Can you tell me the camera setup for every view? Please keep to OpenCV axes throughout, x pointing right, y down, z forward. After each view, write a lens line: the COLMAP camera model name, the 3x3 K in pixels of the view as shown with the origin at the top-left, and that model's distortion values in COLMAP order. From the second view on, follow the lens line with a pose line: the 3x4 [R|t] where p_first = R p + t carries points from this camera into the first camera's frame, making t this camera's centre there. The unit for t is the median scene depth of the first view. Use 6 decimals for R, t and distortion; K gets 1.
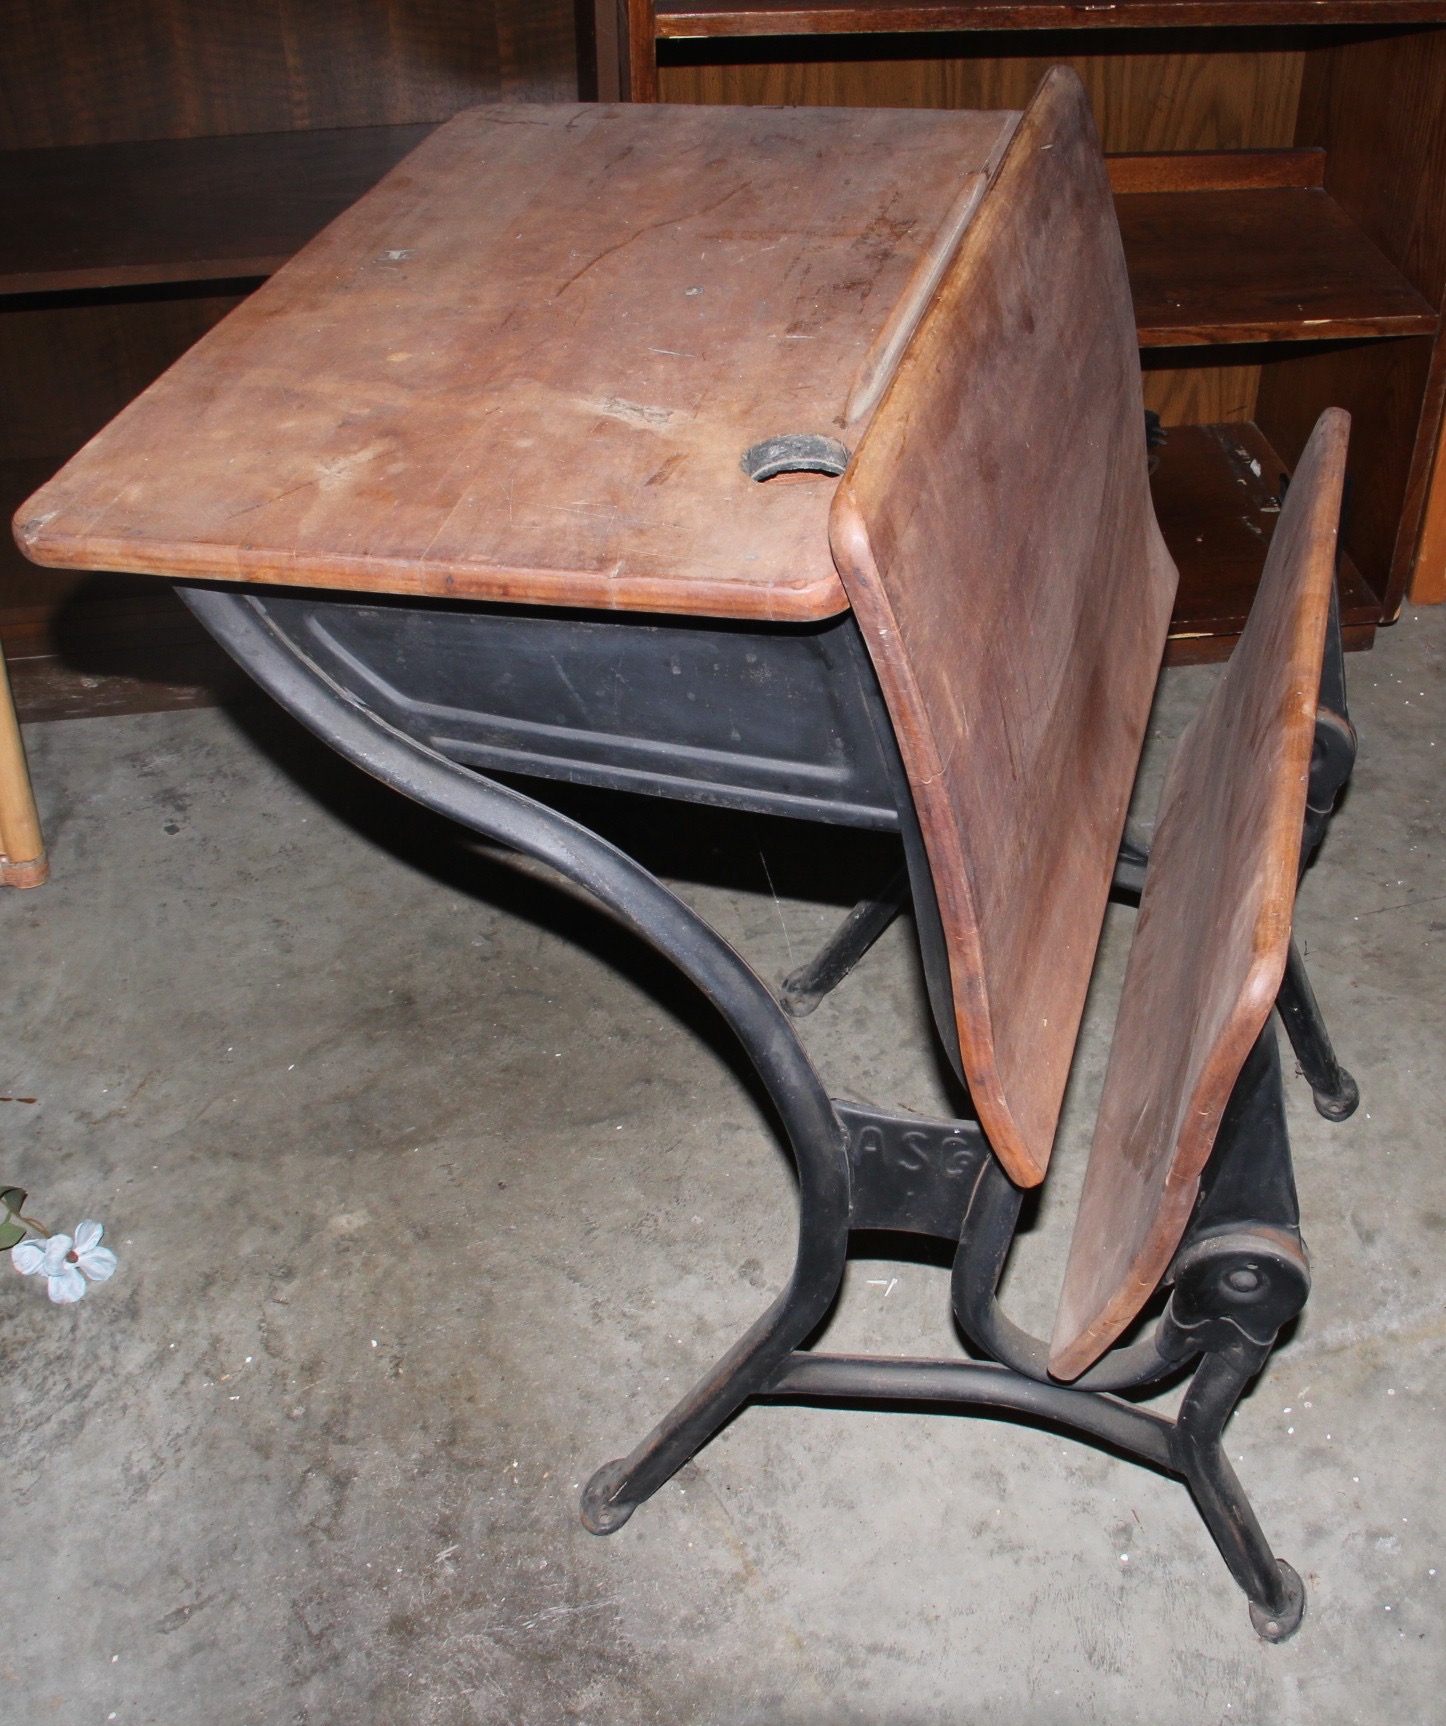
lens RADIAL K [[2187.5, 0, 722.1], [0, 2187.5, 833.5], [0, 0, 1]] dist [-0.114882, -0.043969]
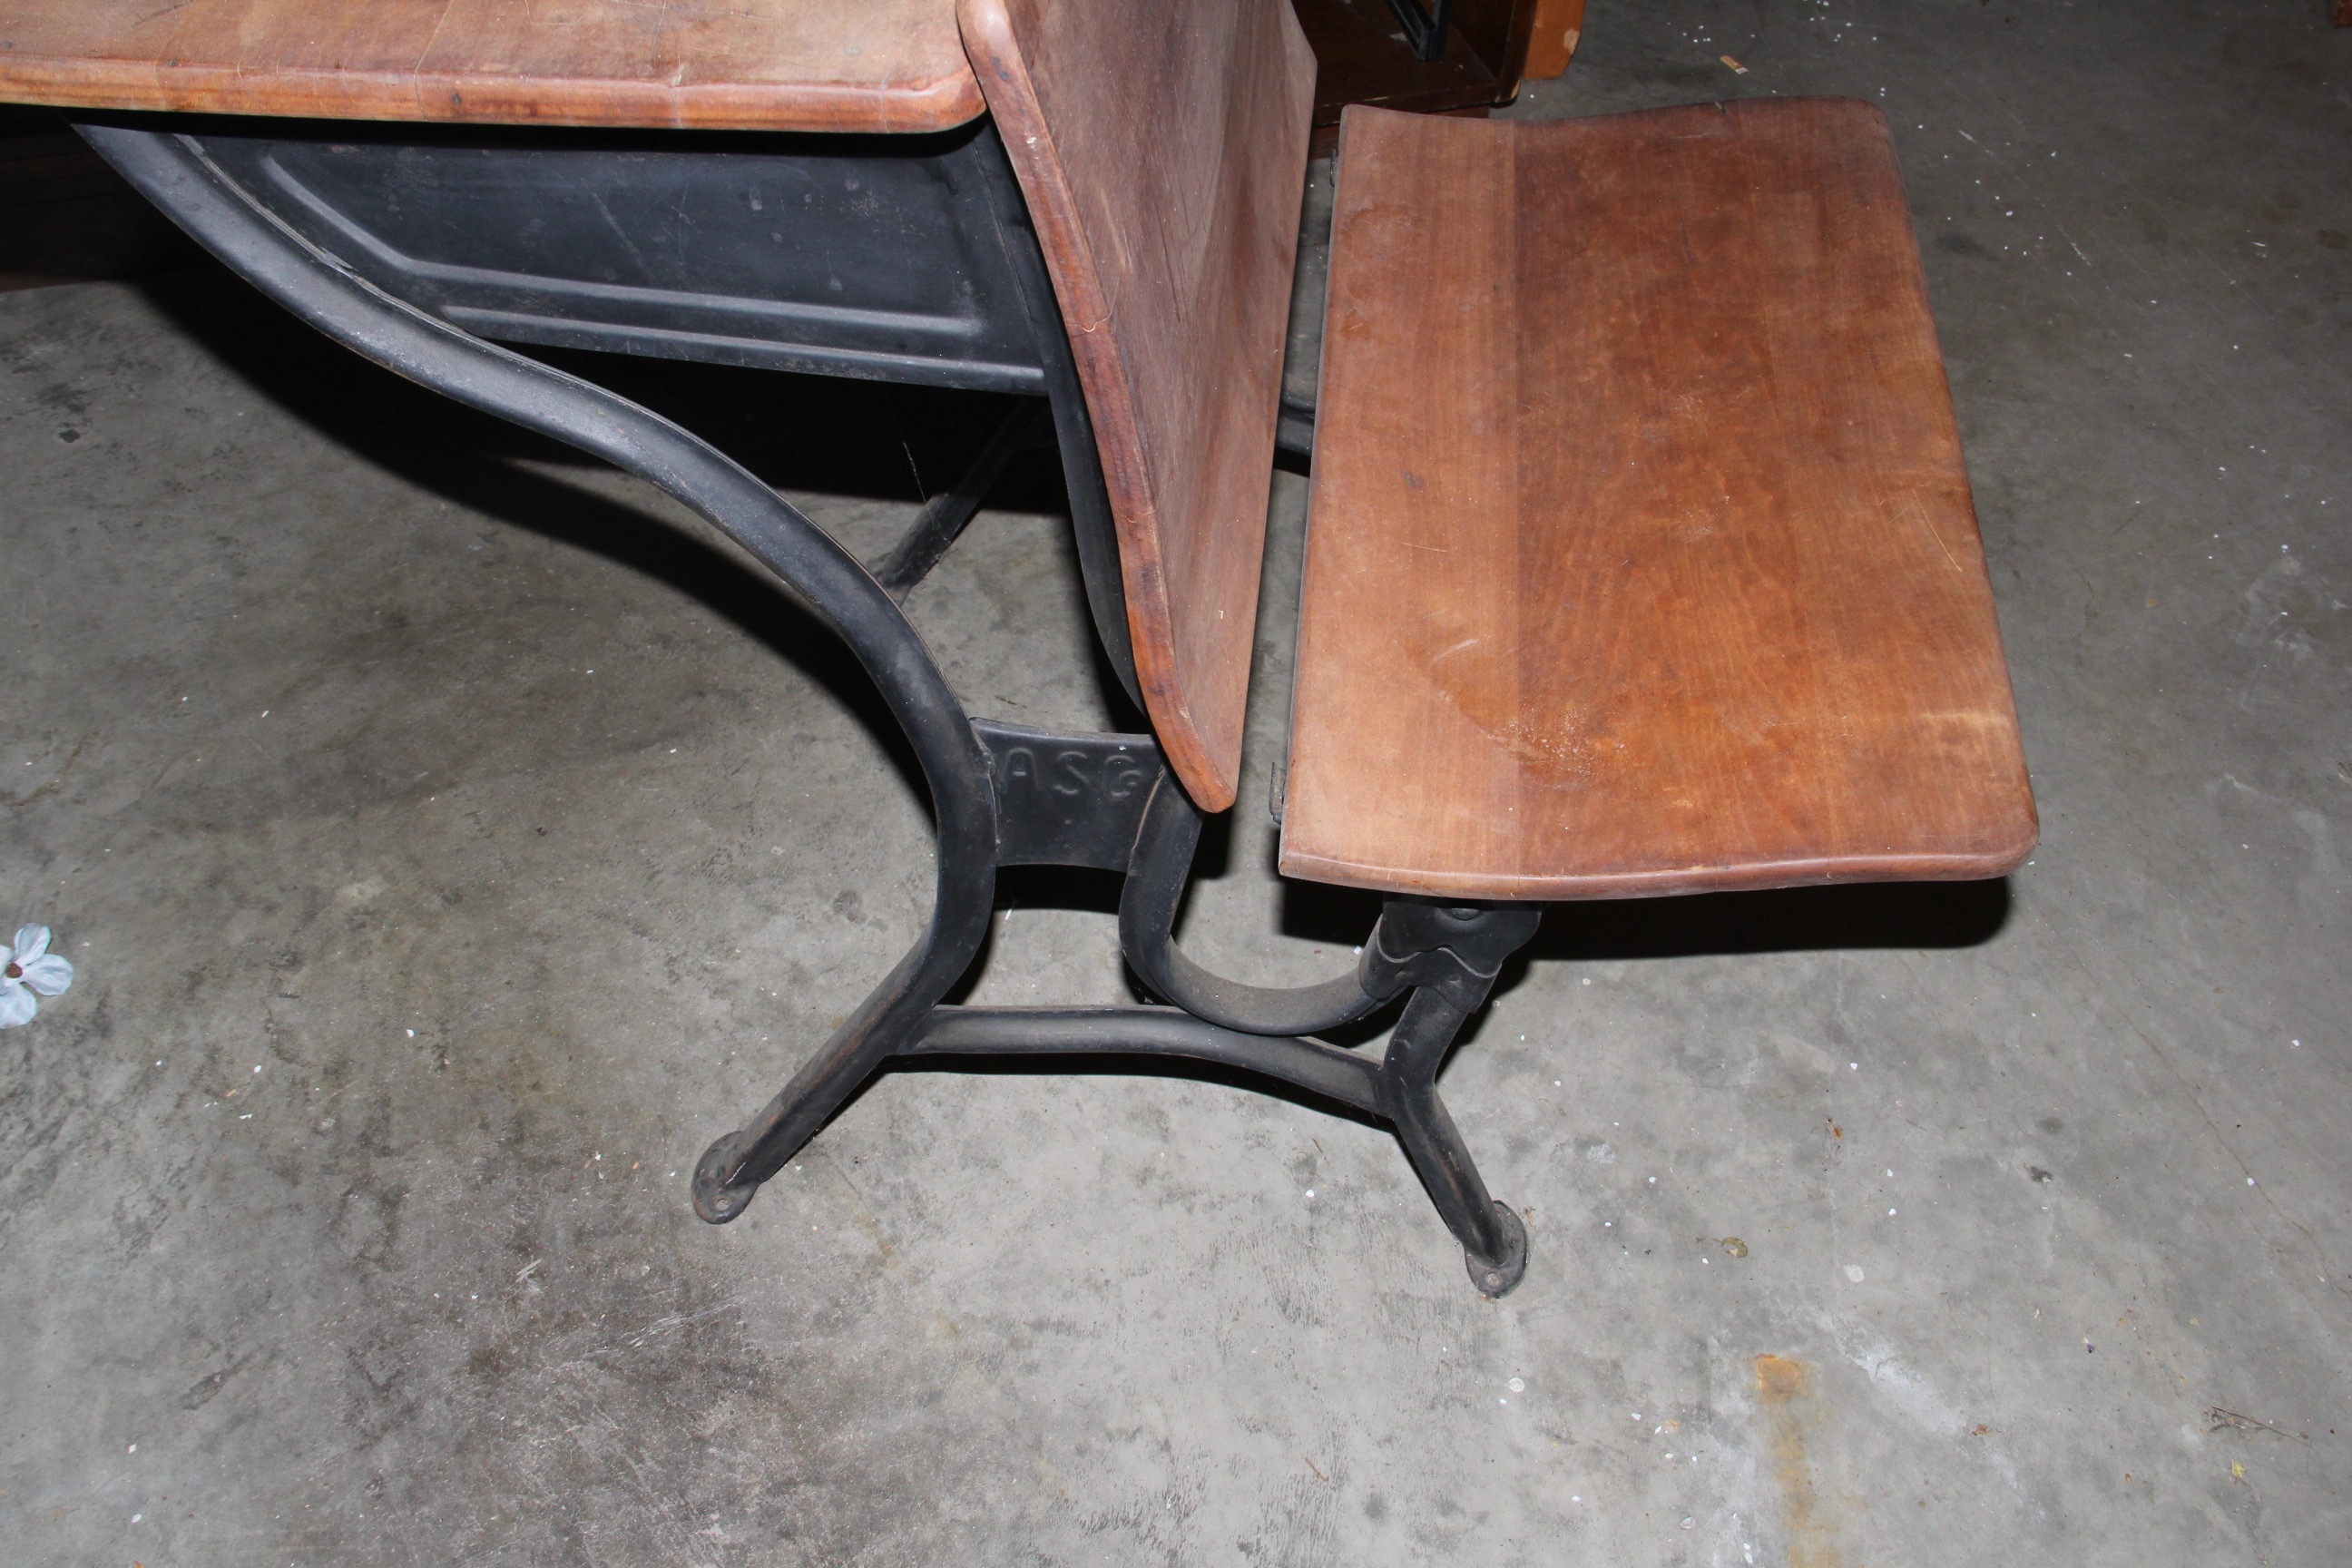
lens RADIAL K [[2412.9, 0, 1176.0], [0, 2412.9, 784.0], [0, 0, 1]] dist [-0.091175, 0.150175]
pose [[0.980612, -0.085583, 0.176284, -0.028308], [0.054625, 0.983314, 0.173521, -0.007129], [-0.188193, -0.160527, 0.968924, 0.065042]]
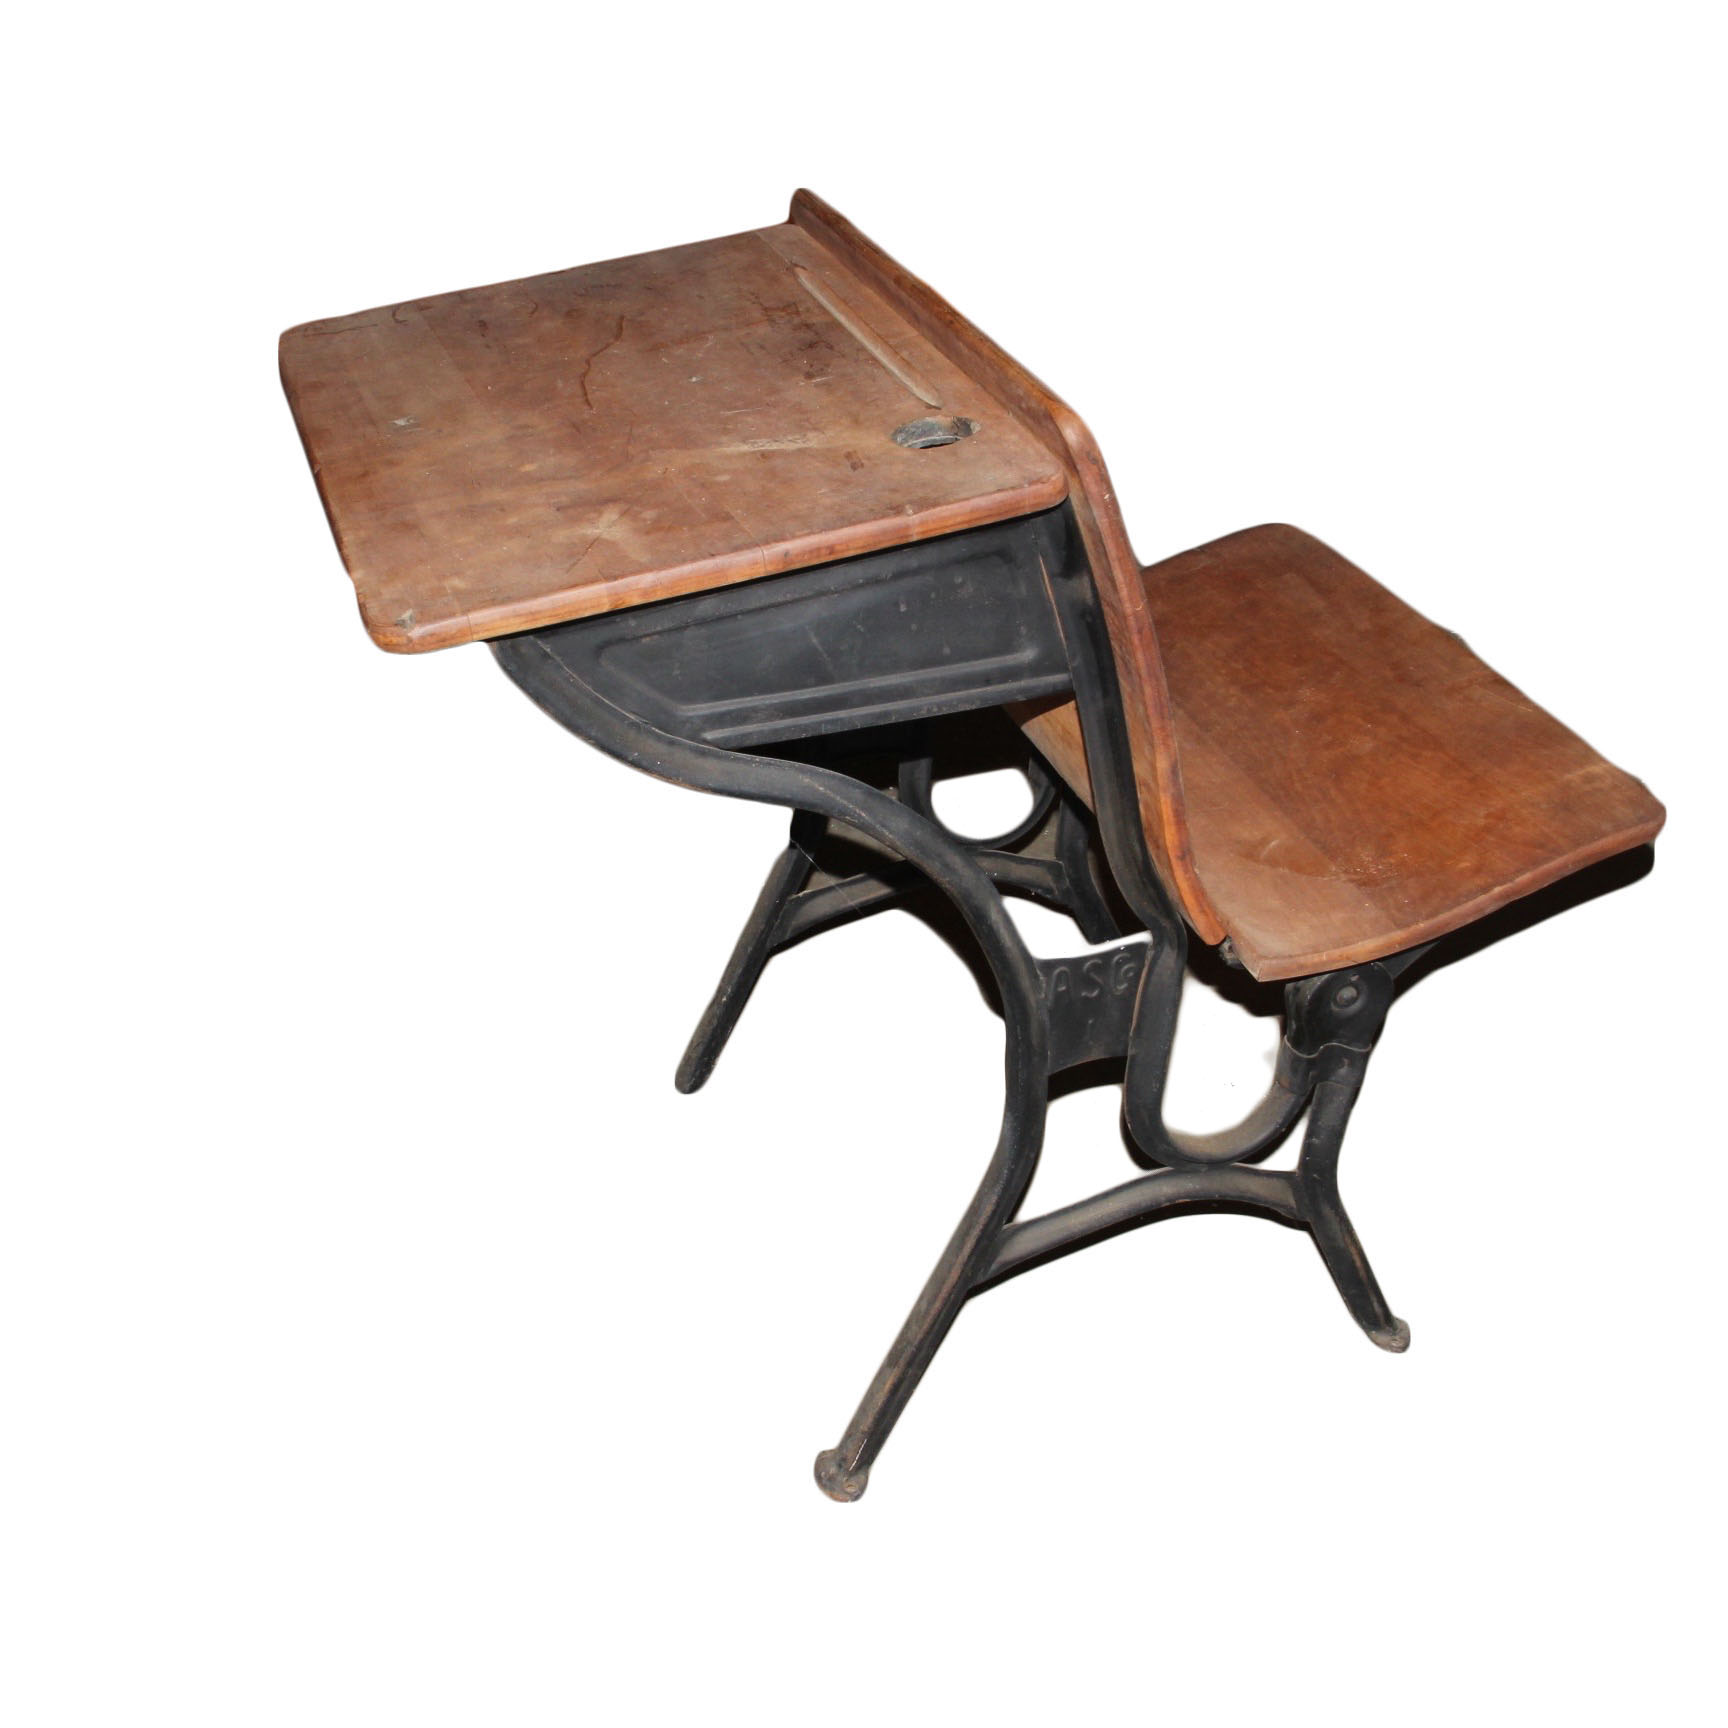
lens RADIAL K [[2687.7, 0, 864.0], [0, 2687.7, 864.0], [0, 0, 1]] dist [-0.114298, 0.092947]
pose [[0.825932, -0.279458, 0.489632, -0.567318], [0.362888, 0.928185, -0.082373, 0.124249], [-0.431449, 0.245716, 0.868029, -0.218364]]
